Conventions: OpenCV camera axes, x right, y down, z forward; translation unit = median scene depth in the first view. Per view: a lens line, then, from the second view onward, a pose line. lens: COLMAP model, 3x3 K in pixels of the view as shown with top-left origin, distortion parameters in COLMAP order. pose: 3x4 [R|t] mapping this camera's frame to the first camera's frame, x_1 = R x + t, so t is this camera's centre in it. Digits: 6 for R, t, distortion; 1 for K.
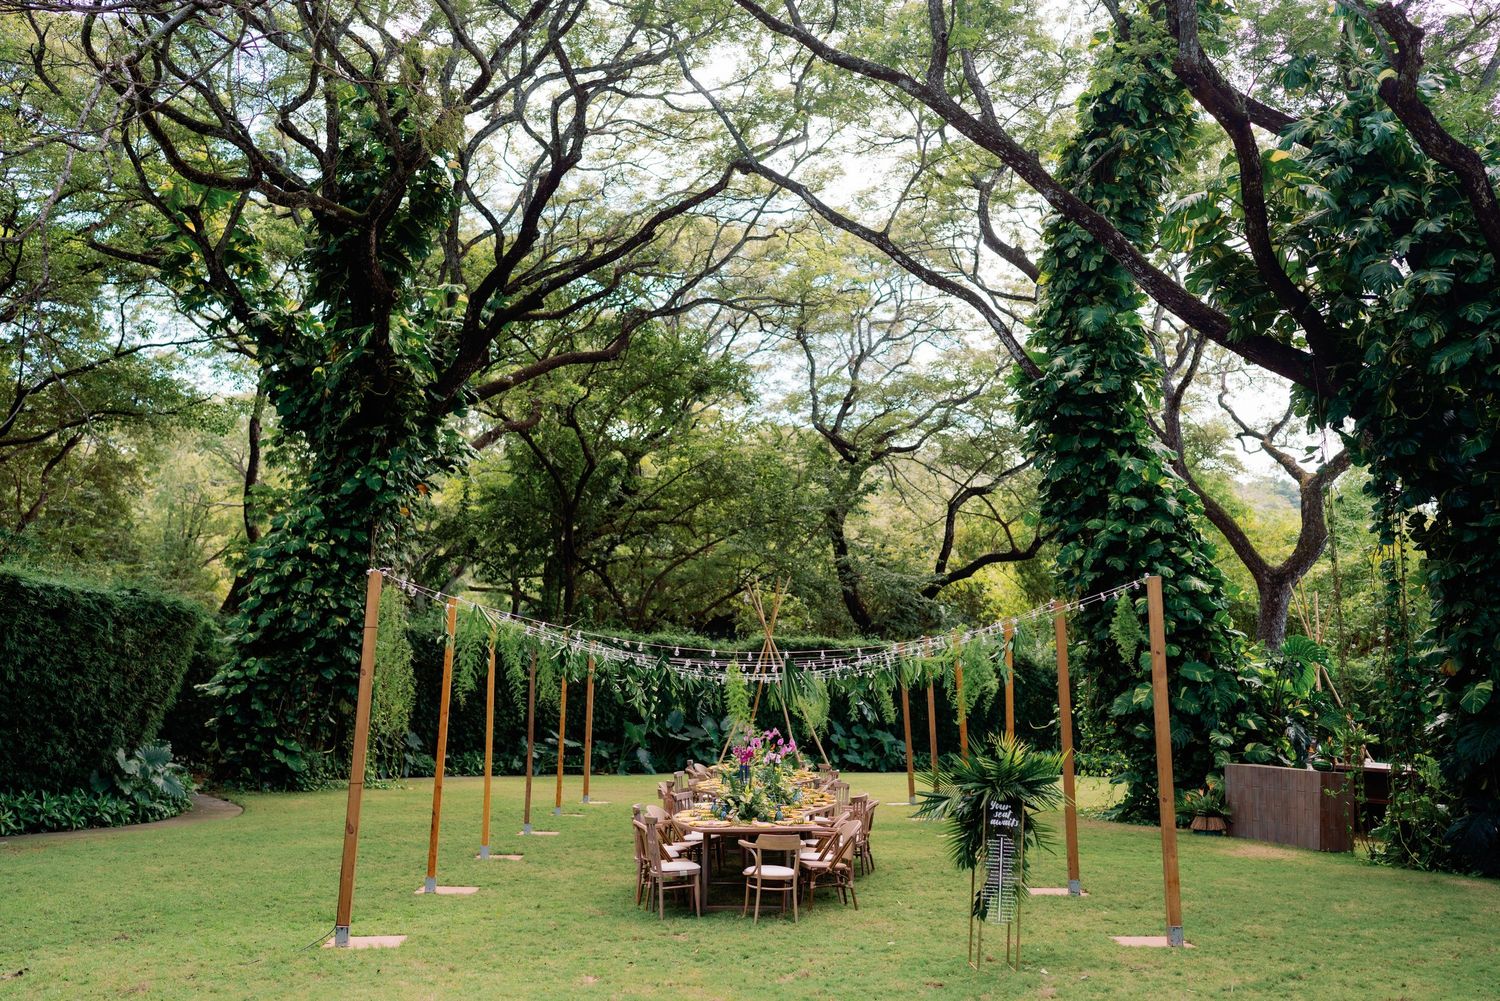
lens RADIAL K [[1488.7, 0, 752.4], [0, 1488.7, 504.6], [0, 0, 1]] dist [0.024742, 0.000000]
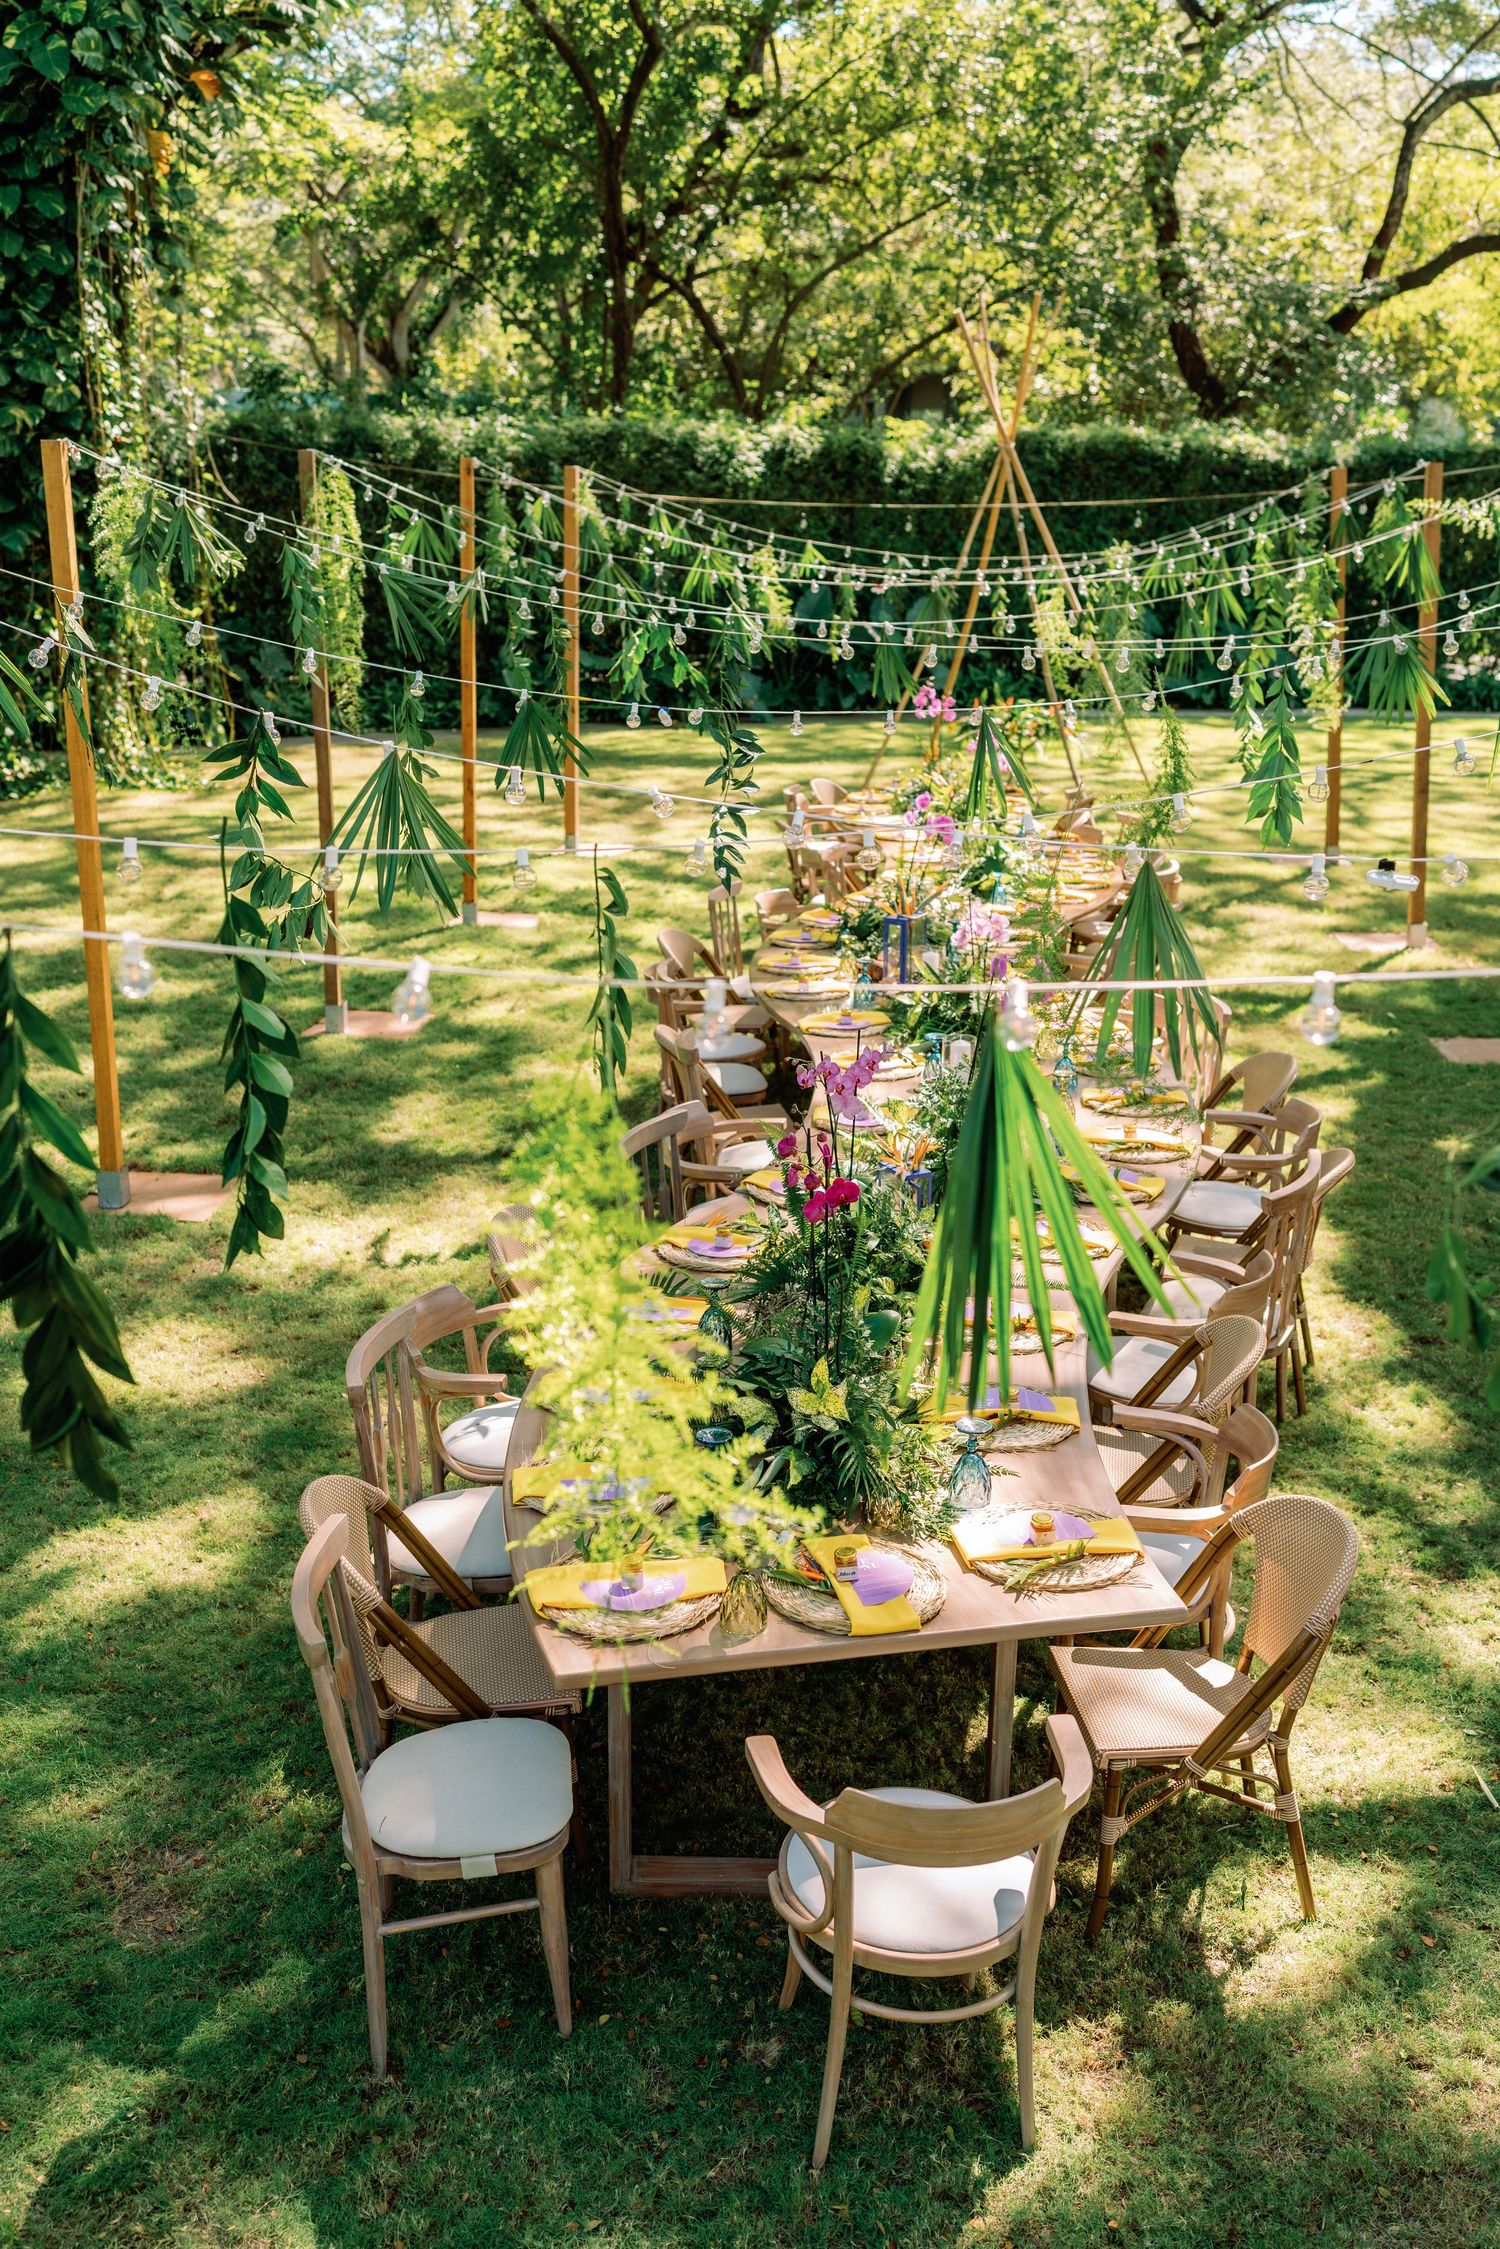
lens RADIAL K [[2232.1, 0, 735.5], [0, 2232.1, 1130.7], [0, 0, 1]] dist [0.024742, 0.000000]
pose [[0.993825, 0.025647, -0.107955, 0.008280], [0.018996, 0.919231, 0.393259, 0.016189], [0.109321, -0.392881, 0.913068, 0.335460]]
